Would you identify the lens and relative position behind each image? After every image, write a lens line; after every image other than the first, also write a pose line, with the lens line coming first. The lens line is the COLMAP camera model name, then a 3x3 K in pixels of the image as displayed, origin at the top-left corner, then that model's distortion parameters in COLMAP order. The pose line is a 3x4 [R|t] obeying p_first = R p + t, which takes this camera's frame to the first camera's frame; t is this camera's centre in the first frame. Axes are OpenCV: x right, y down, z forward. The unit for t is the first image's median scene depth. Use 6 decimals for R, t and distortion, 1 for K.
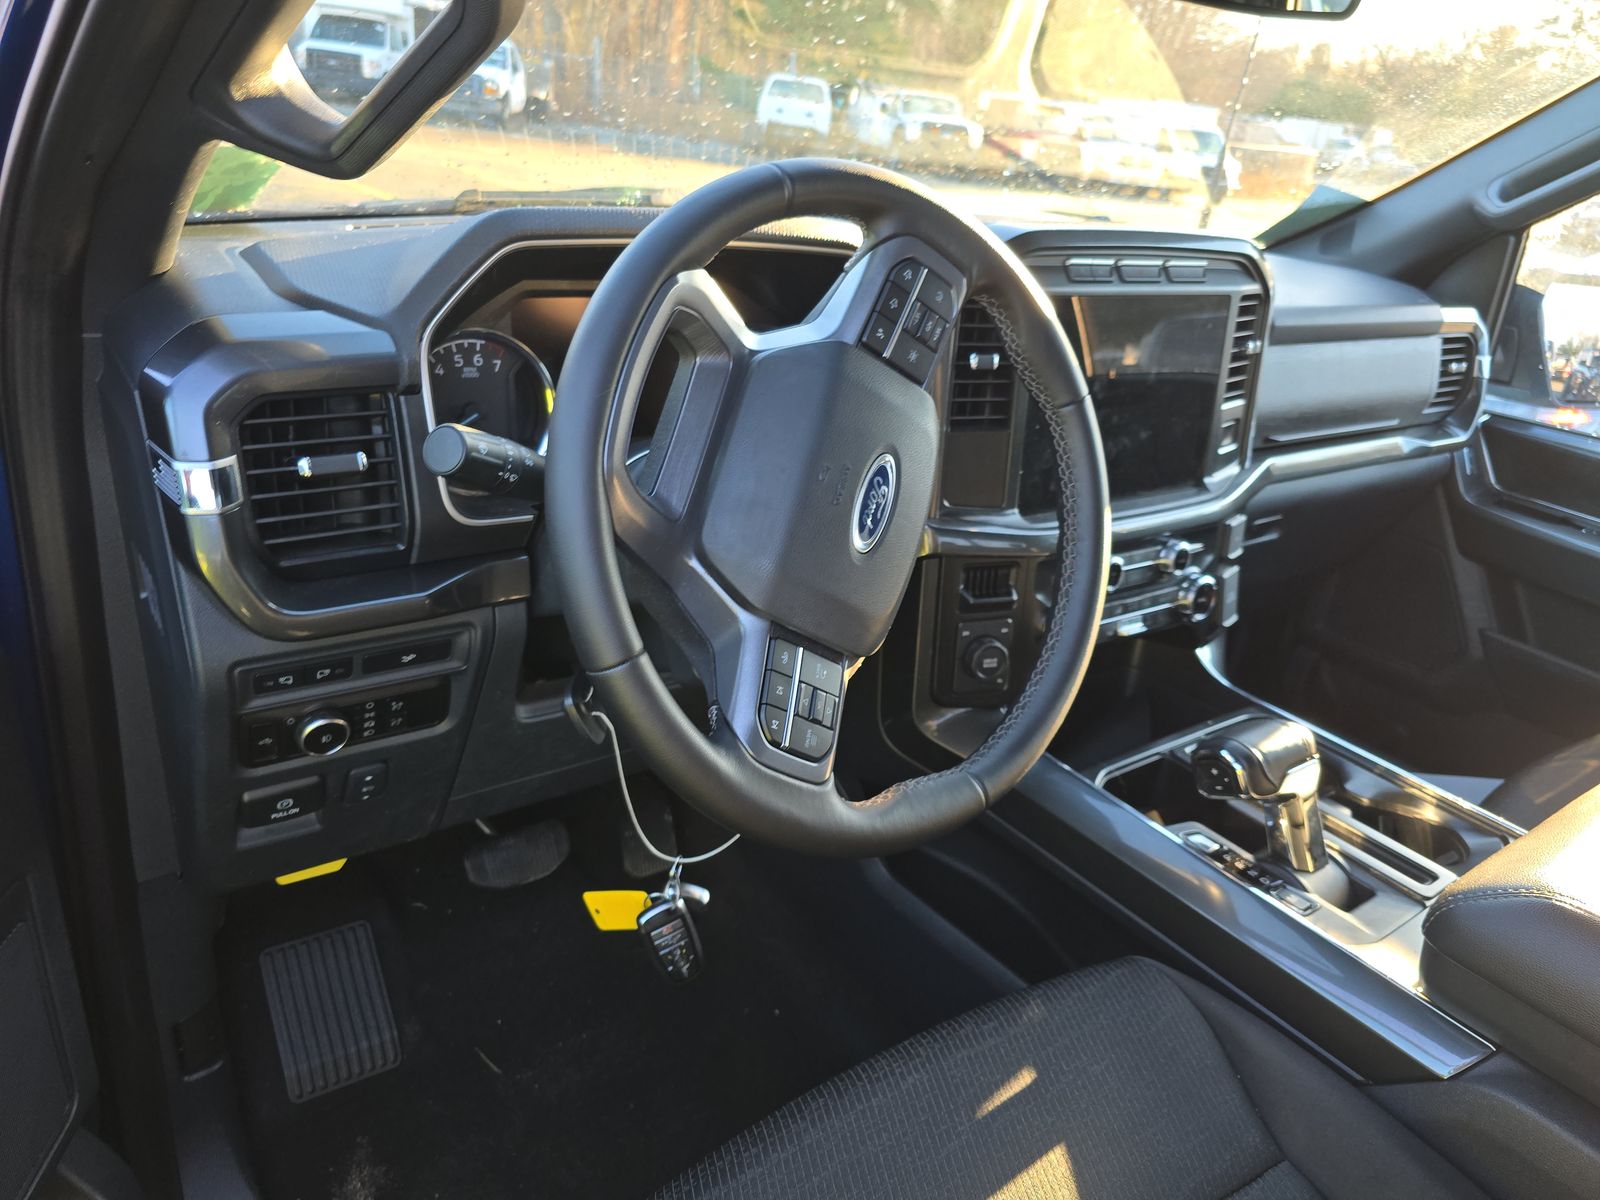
lens RADIAL K [[1087.9, 0, 796.0], [0, 1087.9, 594.5], [0, 0, 1]] dist [0.039852, -0.027144]
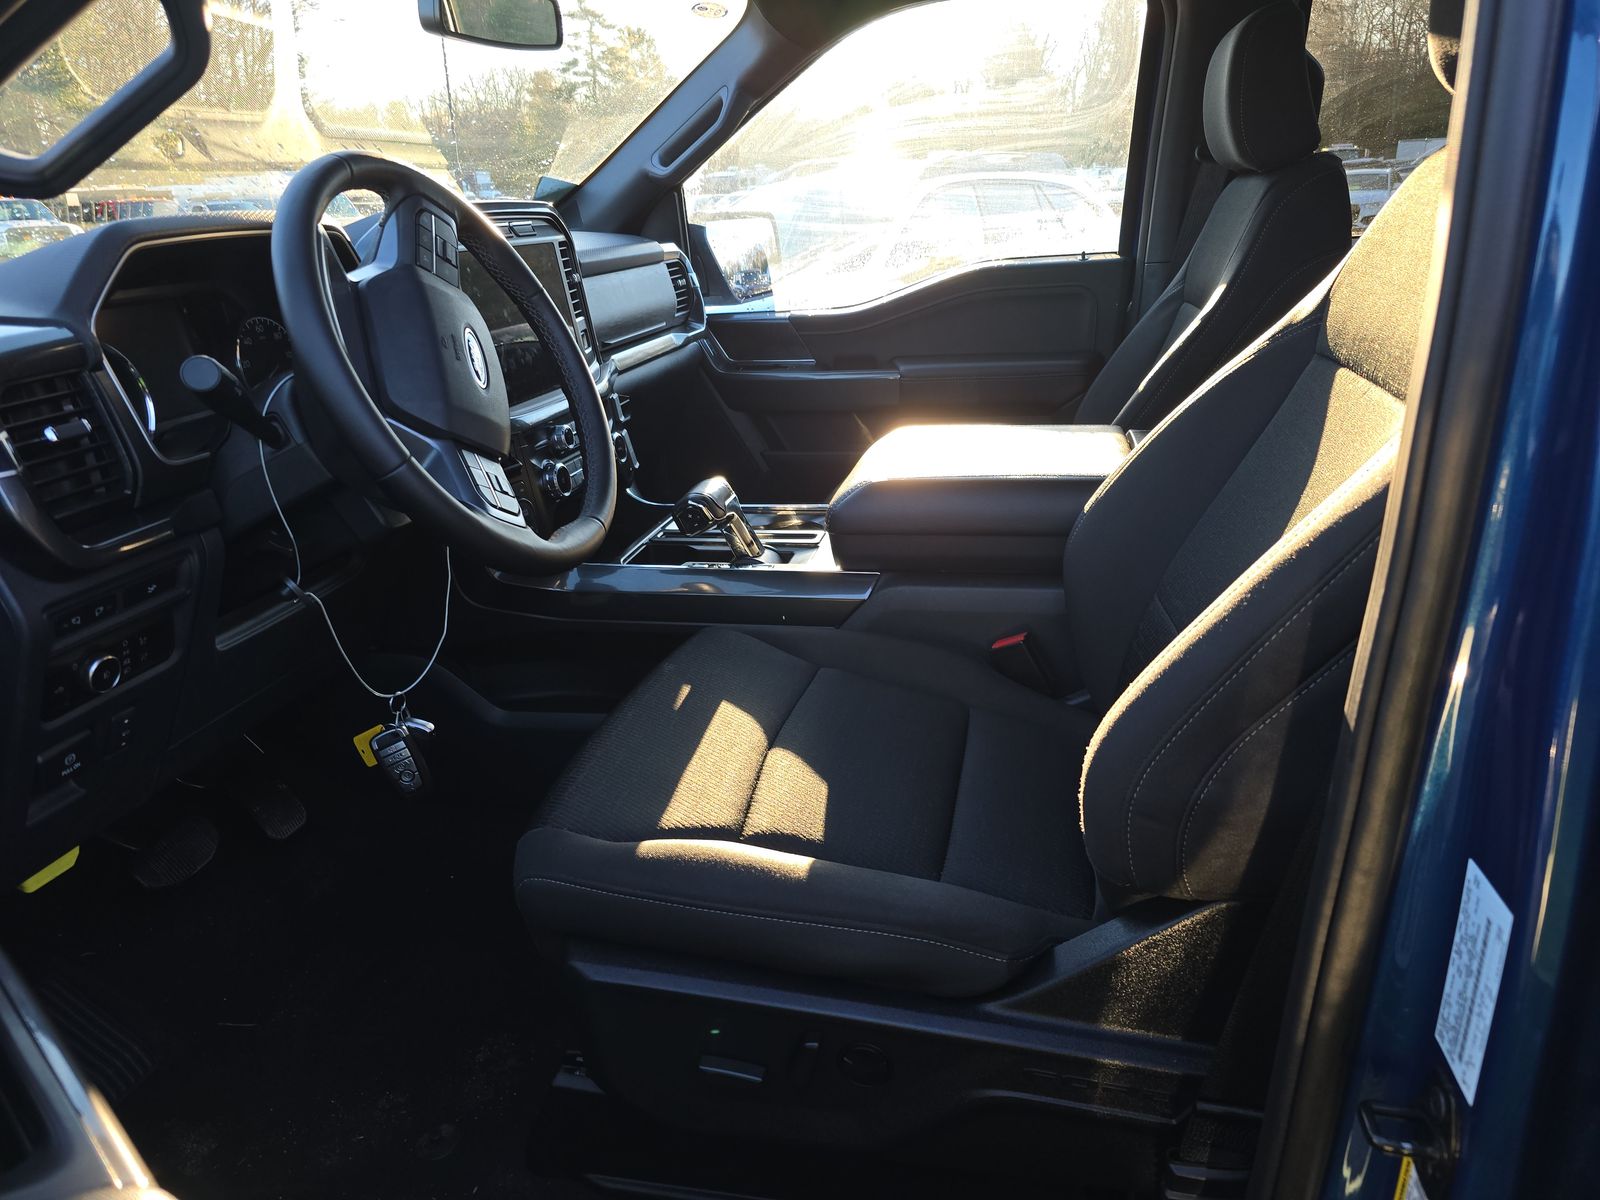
lens RADIAL K [[1087.9, 0, 800.5], [0, 1087.9, 601.2], [0, 0, 1]] dist [0.039852, -0.027144]
pose [[0.740311, -0.358137, 0.568926, -0.337181], [0.380597, 0.920878, 0.084441, 0.157787], [-0.554153, 0.154019, 0.818042, -0.271214]]
